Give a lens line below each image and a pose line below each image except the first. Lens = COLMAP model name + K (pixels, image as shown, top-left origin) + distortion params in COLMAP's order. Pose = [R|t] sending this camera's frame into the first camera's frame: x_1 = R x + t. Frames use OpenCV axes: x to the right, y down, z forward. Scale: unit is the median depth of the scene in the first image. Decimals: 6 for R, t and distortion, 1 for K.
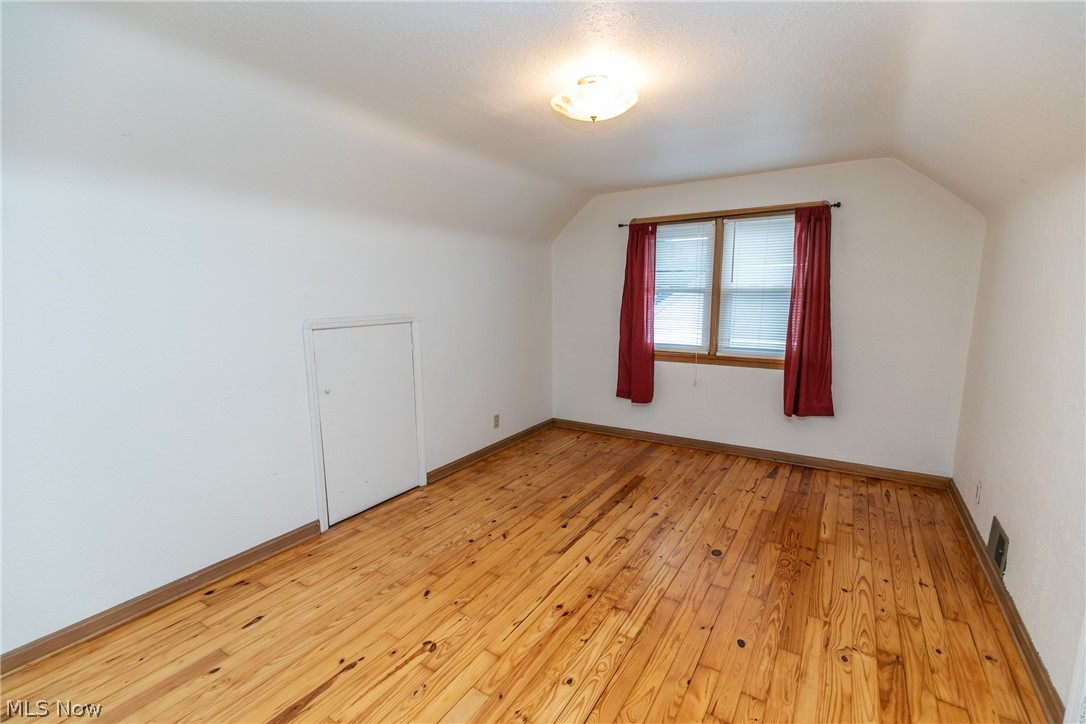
lens RADIAL K [[482.2, 0, 542.9], [0, 482.2, 363.7], [0, 0, 1]] dist [0.000120, -0.000283]
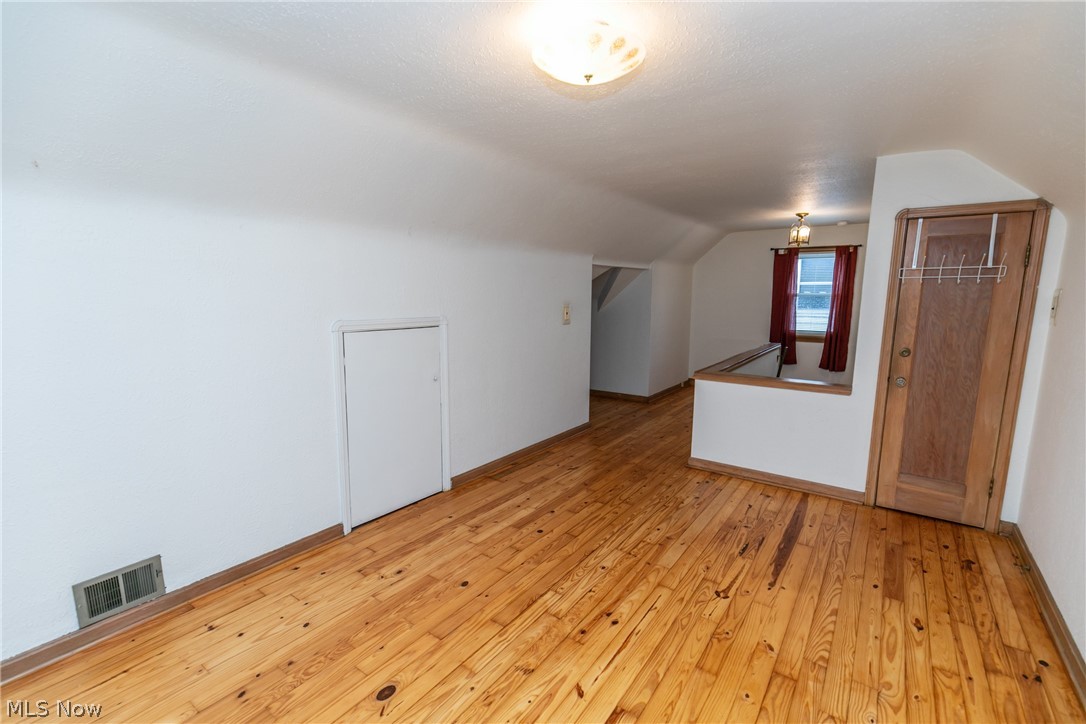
lens RADIAL K [[482.2, 0, 542.3], [0, 482.2, 365.7], [0, 0, 1]] dist [0.000120, -0.000283]
pose [[-0.998295, -0.001536, 0.058358, 0.125445], [0.015584, 0.956361, 0.291772, -0.281096], [-0.056259, 0.292183, -0.954706, 1.786638]]
